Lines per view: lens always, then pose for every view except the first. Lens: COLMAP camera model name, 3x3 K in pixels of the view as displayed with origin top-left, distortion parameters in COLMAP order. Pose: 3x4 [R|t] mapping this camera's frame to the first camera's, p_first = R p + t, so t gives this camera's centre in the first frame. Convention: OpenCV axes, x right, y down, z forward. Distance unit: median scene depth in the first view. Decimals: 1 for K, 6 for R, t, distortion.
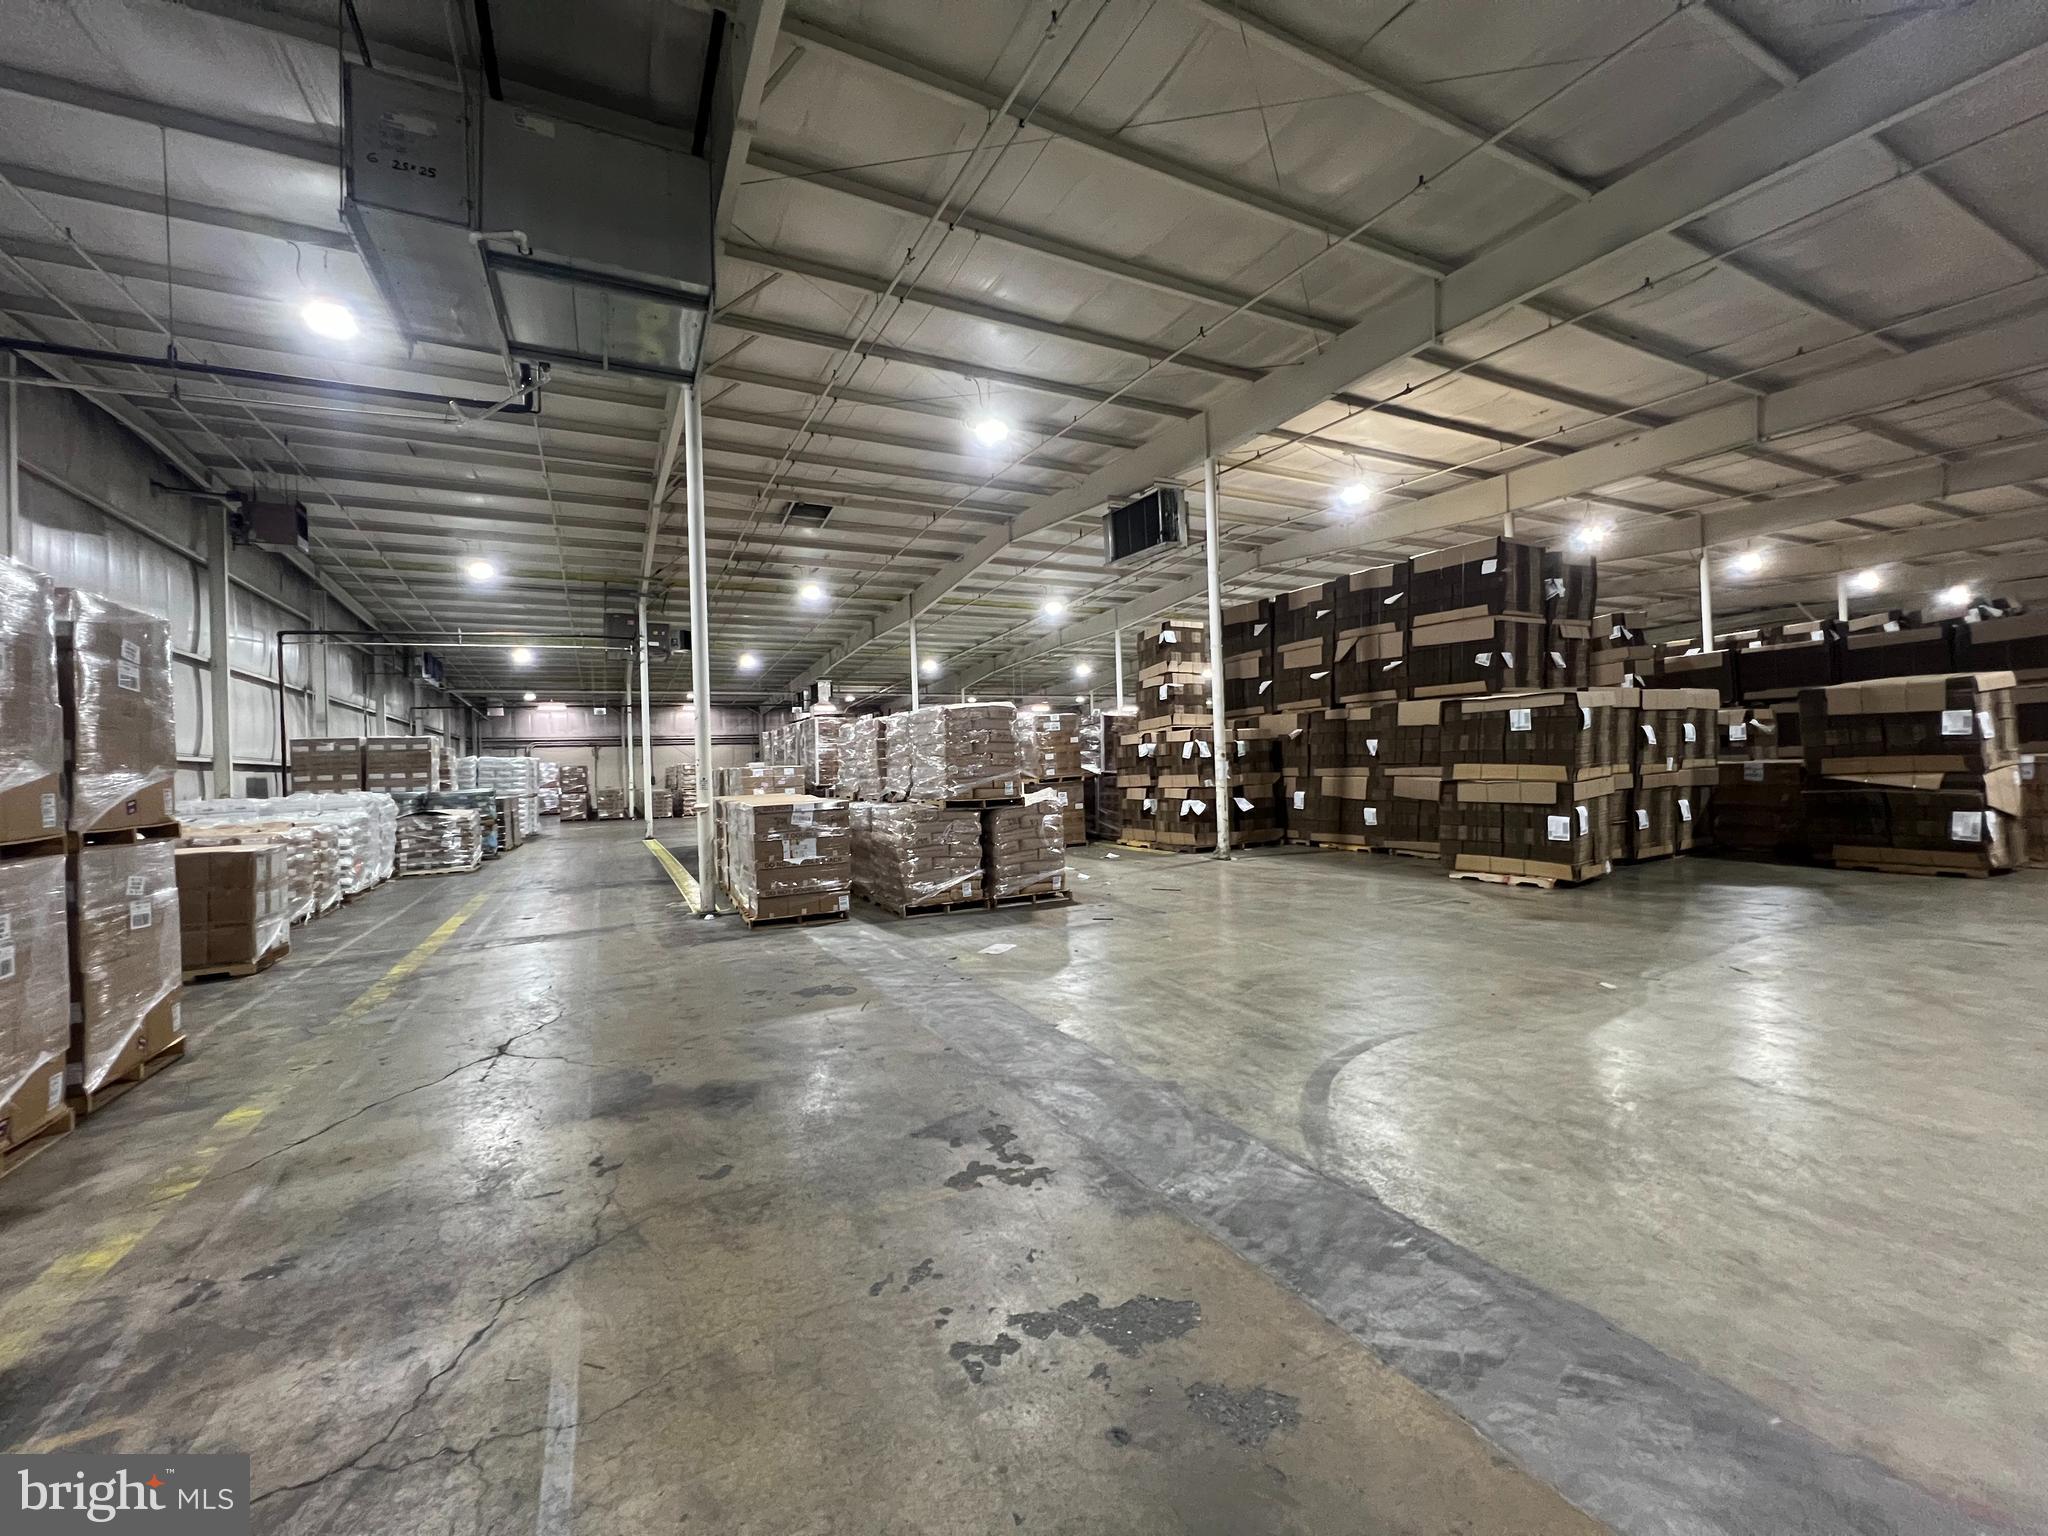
lens RADIAL K [[816.4, 0, 1020.0], [0, 816.4, 763.8], [0, 0, 1]] dist [-0.001929, 0.000639]
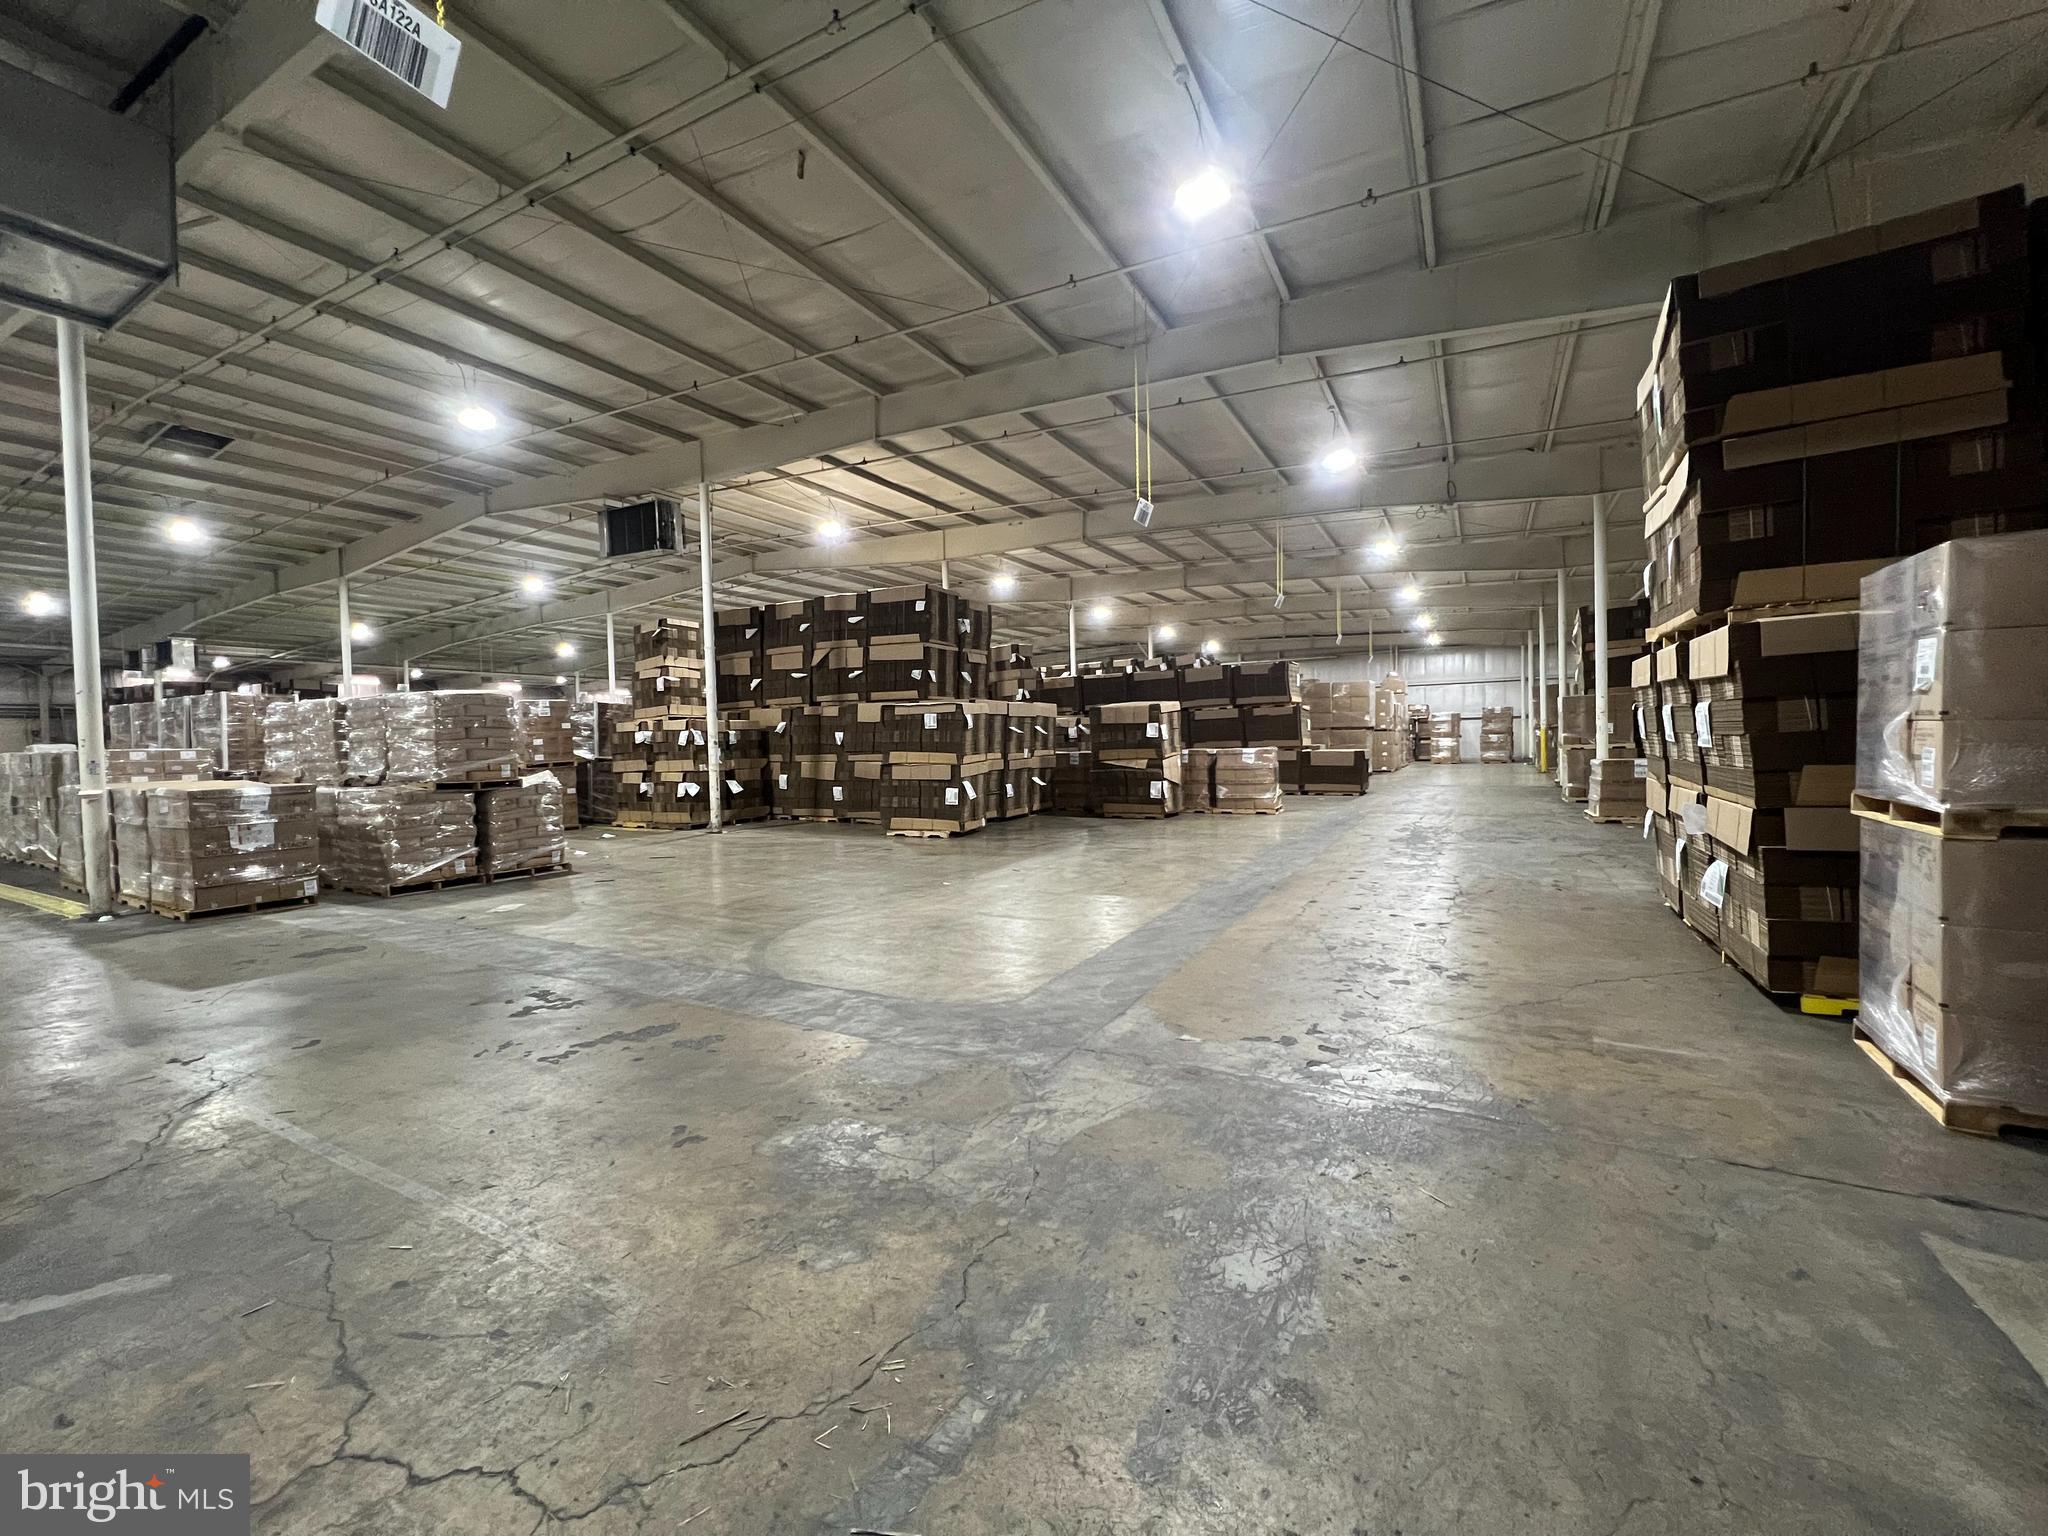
lens RADIAL K [[816.4, 0, 1020.0], [0, 816.4, 763.8], [0, 0, 1]] dist [-0.001929, 0.000639]
pose [[0.830980, 0.000008, 0.556302, -0.037124], [-0.007882, 0.999900, 0.011759, 0.002032], [-0.556246, -0.014156, 0.830897, -0.208384]]
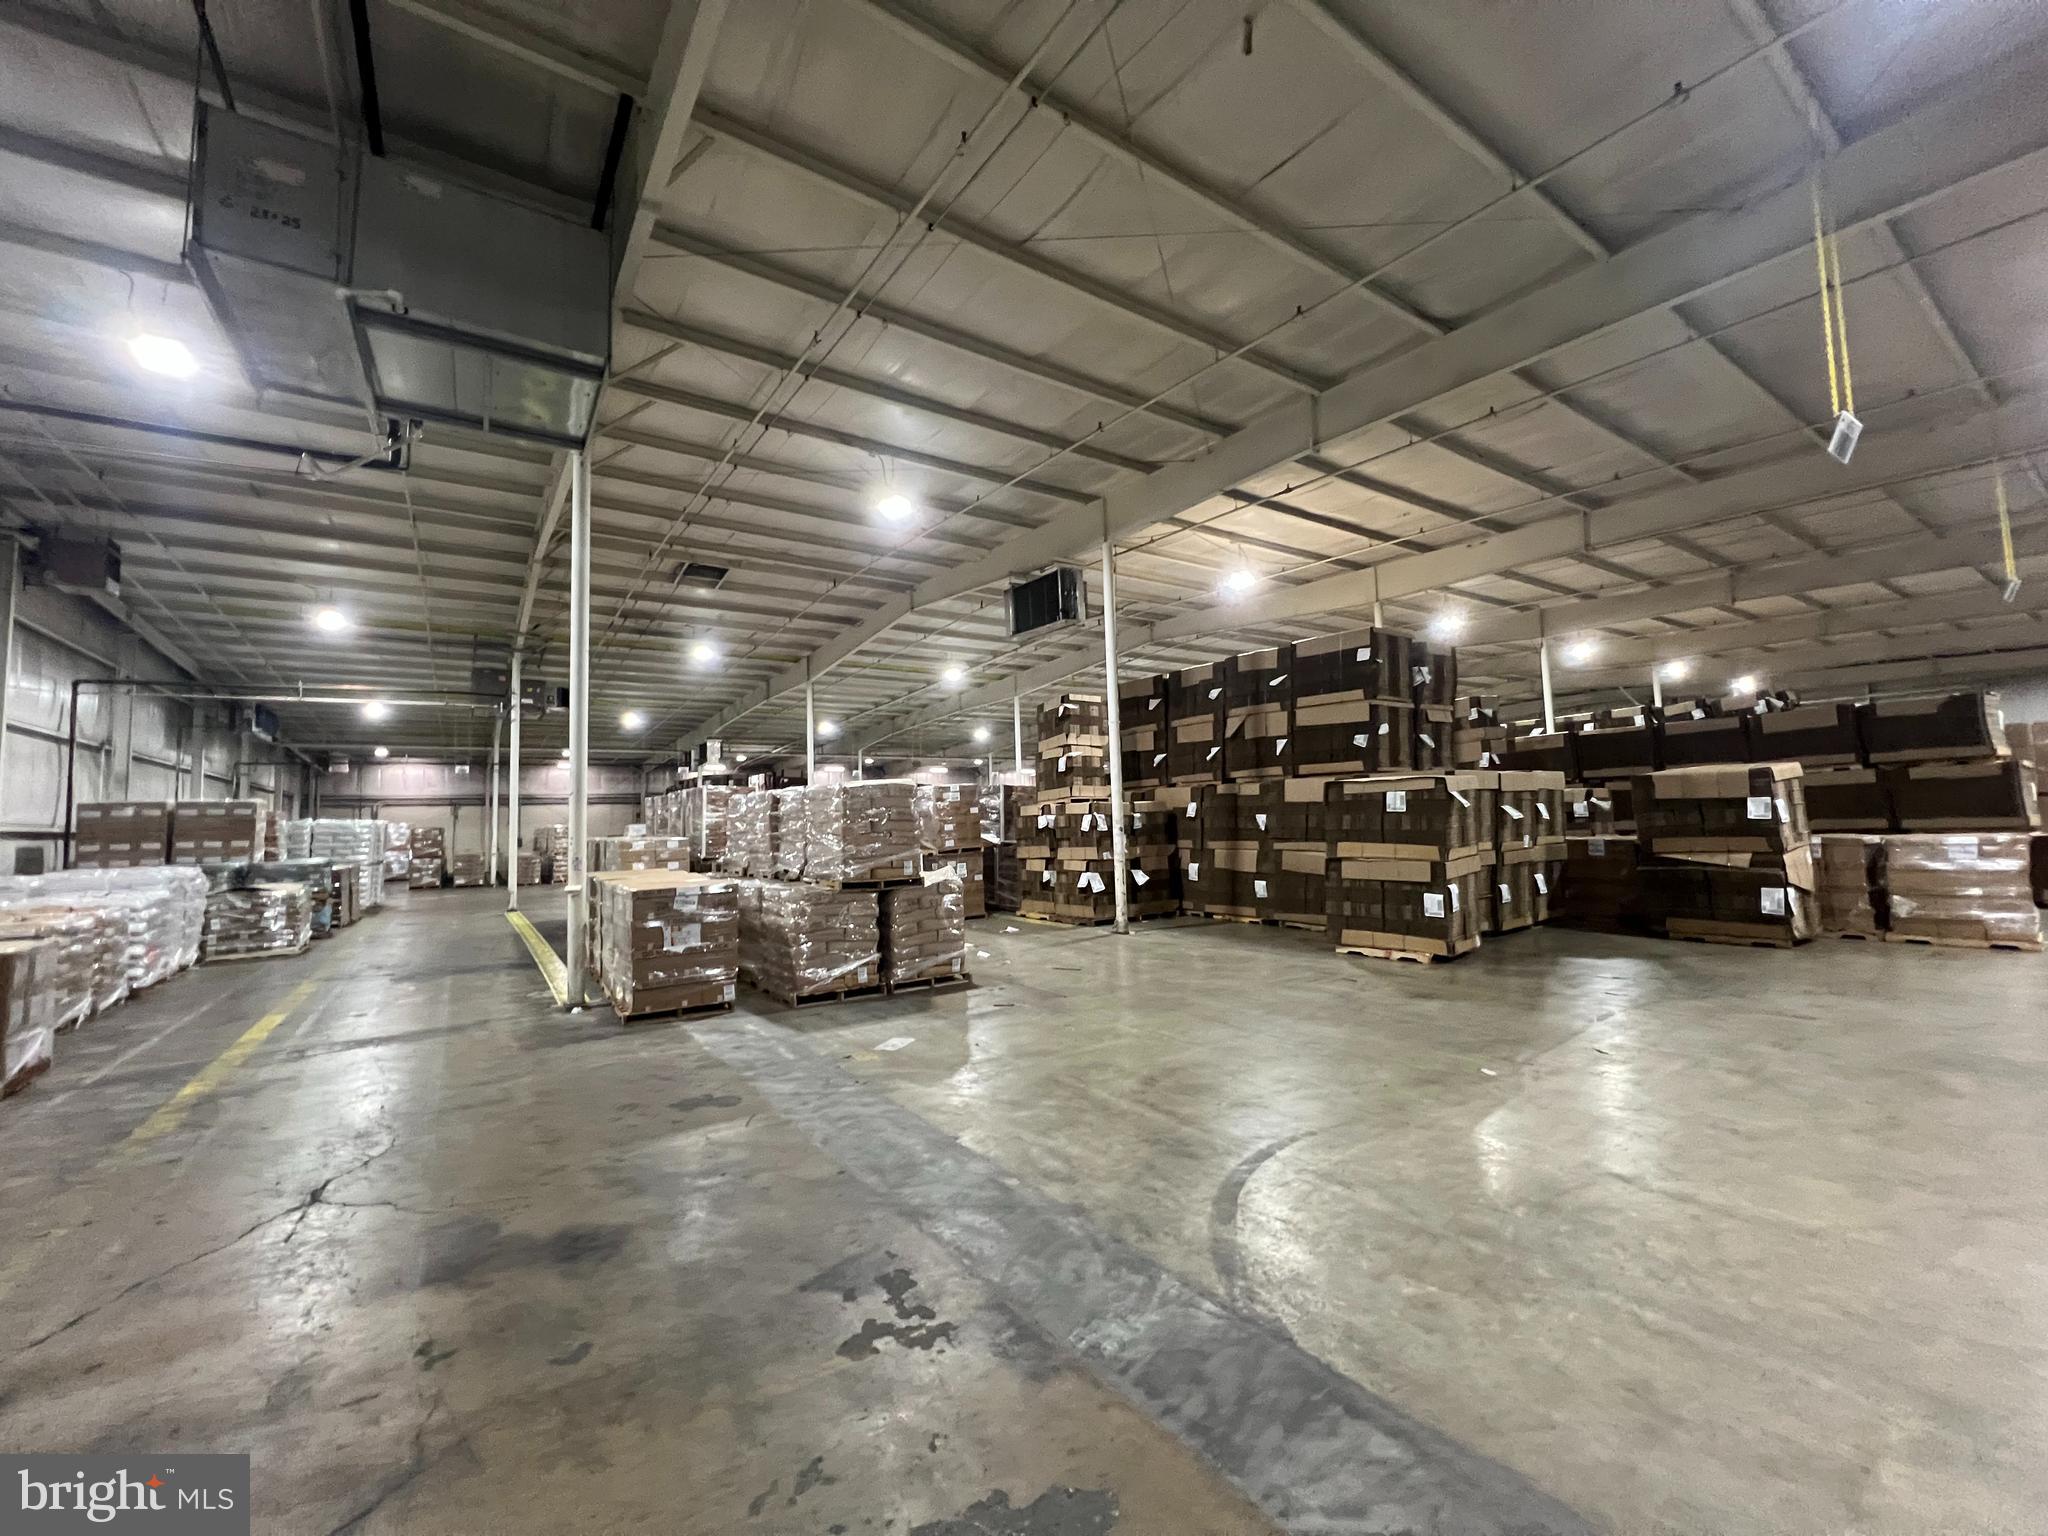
lens RADIAL K [[816.4, 0, 1020.0], [0, 816.4, 763.8], [0, 0, 1]] dist [-0.001929, 0.000639]
pose [[0.992126, 0.013637, 0.124495, -0.003064], [-0.004688, 0.997402, -0.071888, -0.018917], [-0.125152, 0.070738, 0.989613, 0.007351]]
